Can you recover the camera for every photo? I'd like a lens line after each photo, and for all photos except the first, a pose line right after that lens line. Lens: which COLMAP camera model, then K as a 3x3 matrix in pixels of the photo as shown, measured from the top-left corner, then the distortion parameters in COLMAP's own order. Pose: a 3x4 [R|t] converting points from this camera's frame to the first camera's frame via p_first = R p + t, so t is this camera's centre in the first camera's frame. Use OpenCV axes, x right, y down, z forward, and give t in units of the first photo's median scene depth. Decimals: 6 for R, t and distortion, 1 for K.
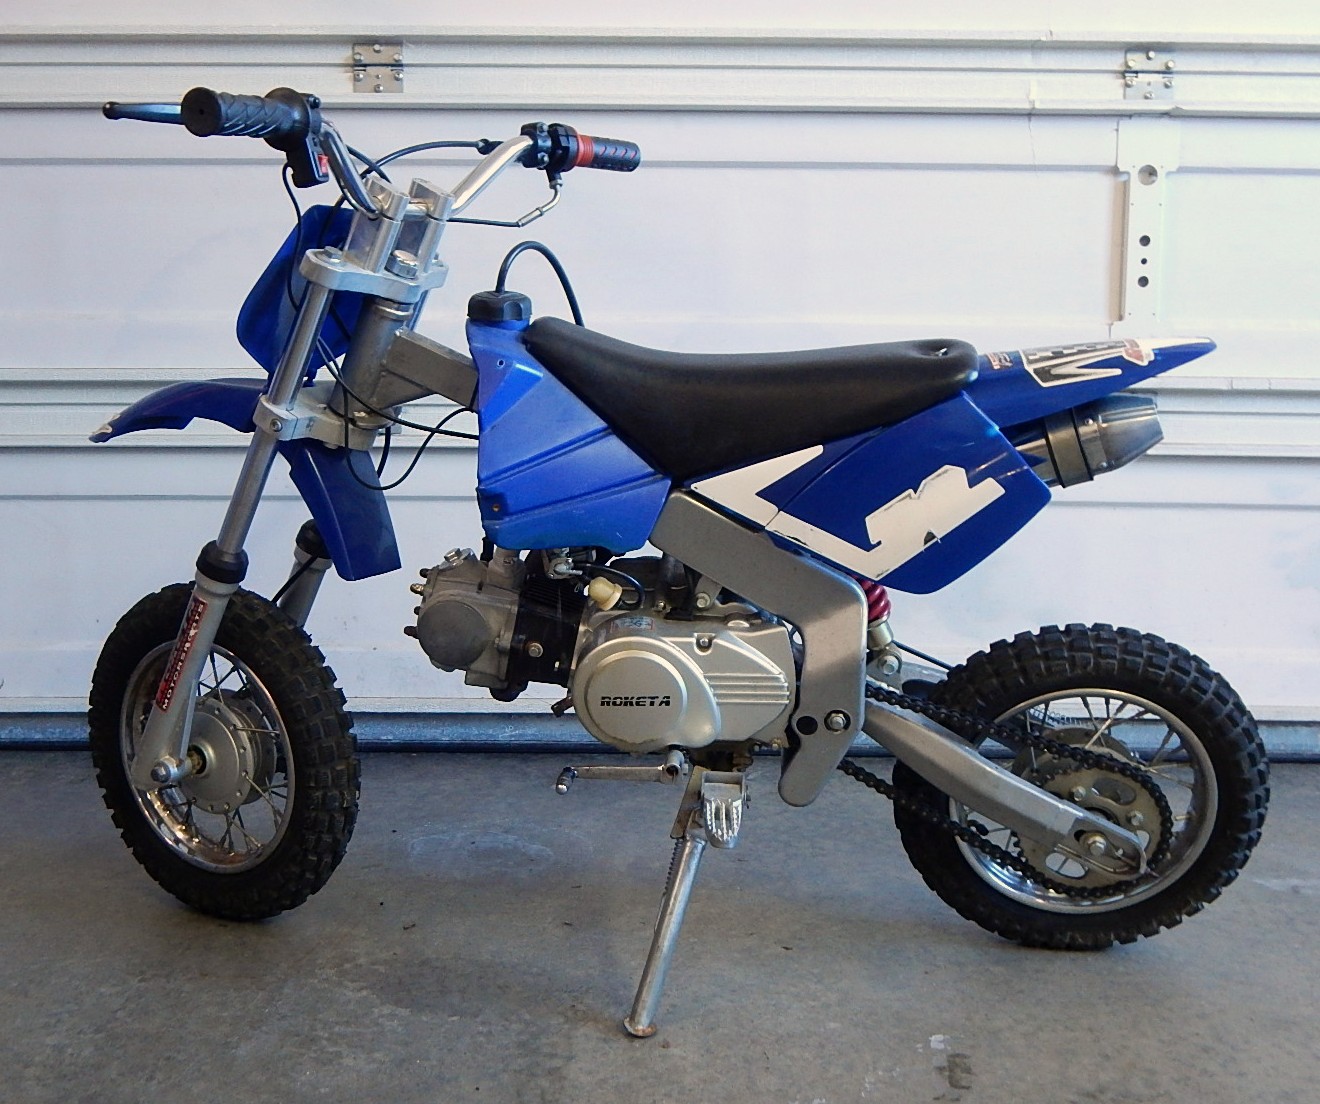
lens RADIAL K [[1457.5, 0, 656.2], [0, 1457.5, 506.2], [0, 0, 1]] dist [-0.002502, 0.013330]
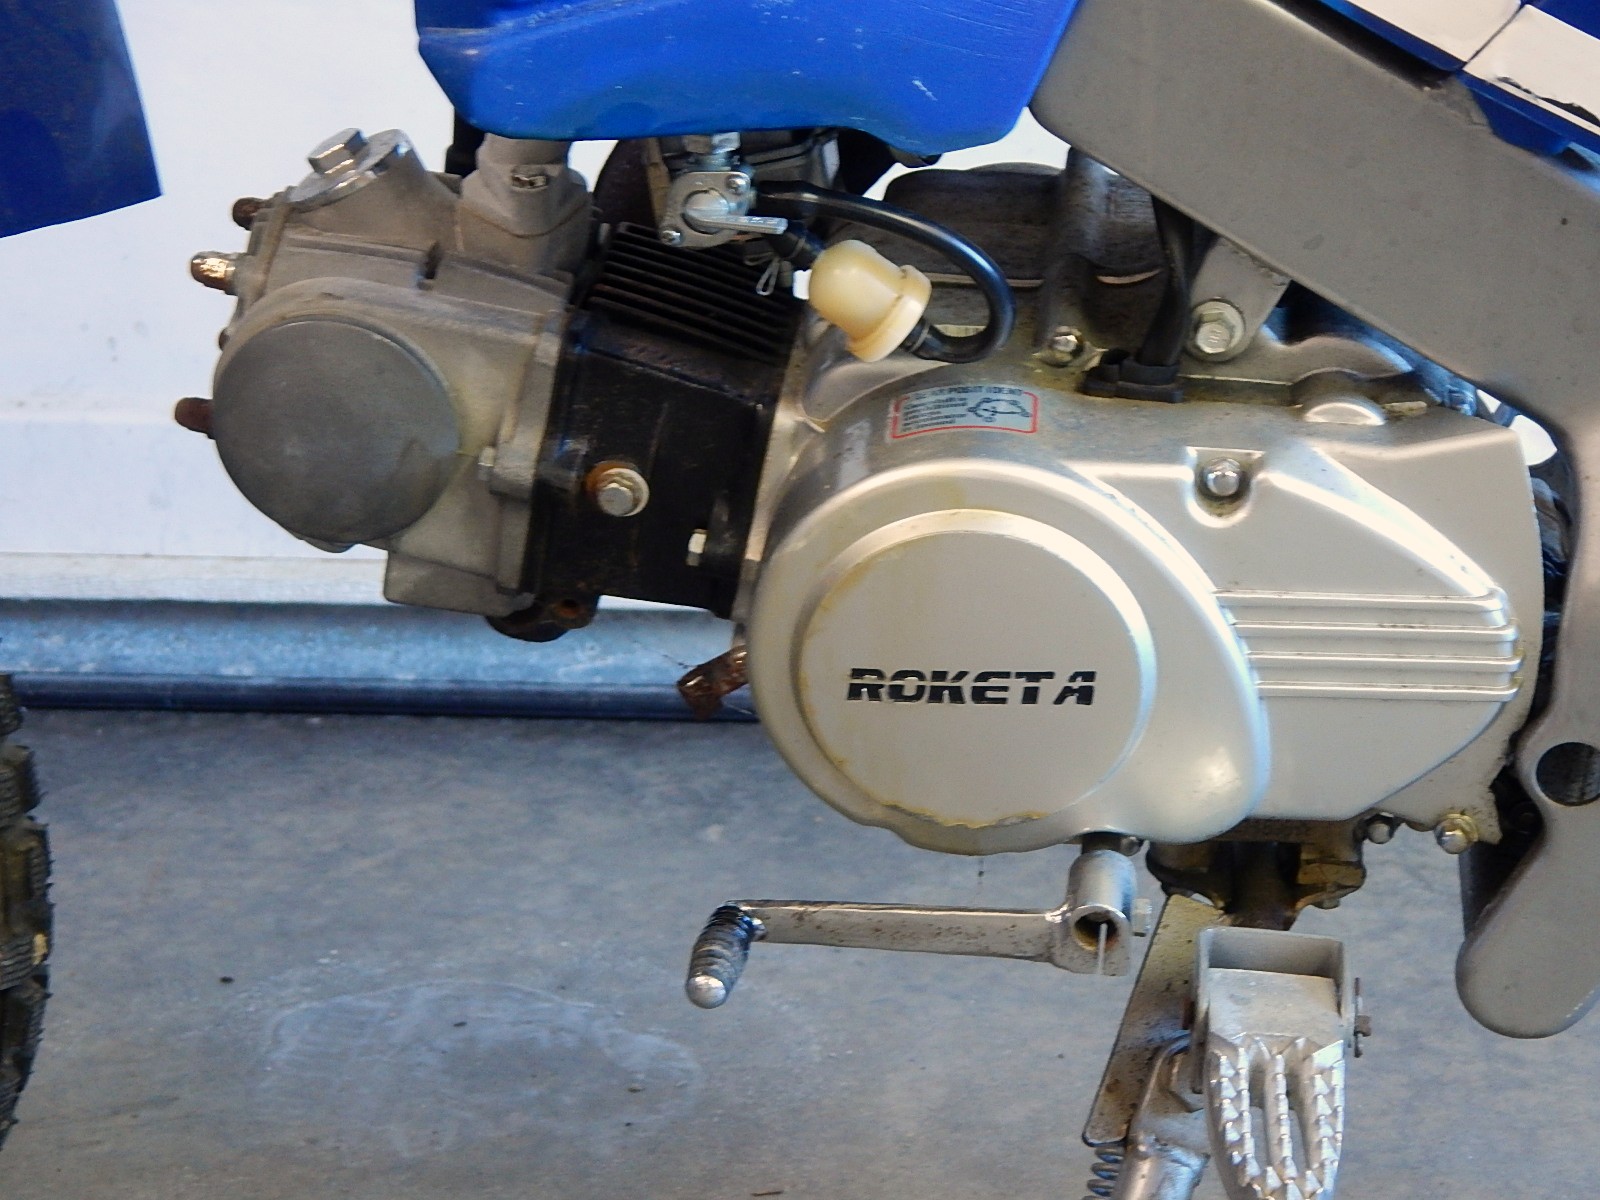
lens RADIAL K [[3663.7, 0, 800.0], [0, 3663.7, 600.0], [0, 0, 1]] dist [0.022092, -0.295264]
pose [[0.998511, 0.018050, -0.051479, -0.010685], [-0.009802, 0.987678, 0.156189, 0.007104], [0.053664, -0.155452, 0.986385, 0.290439]]
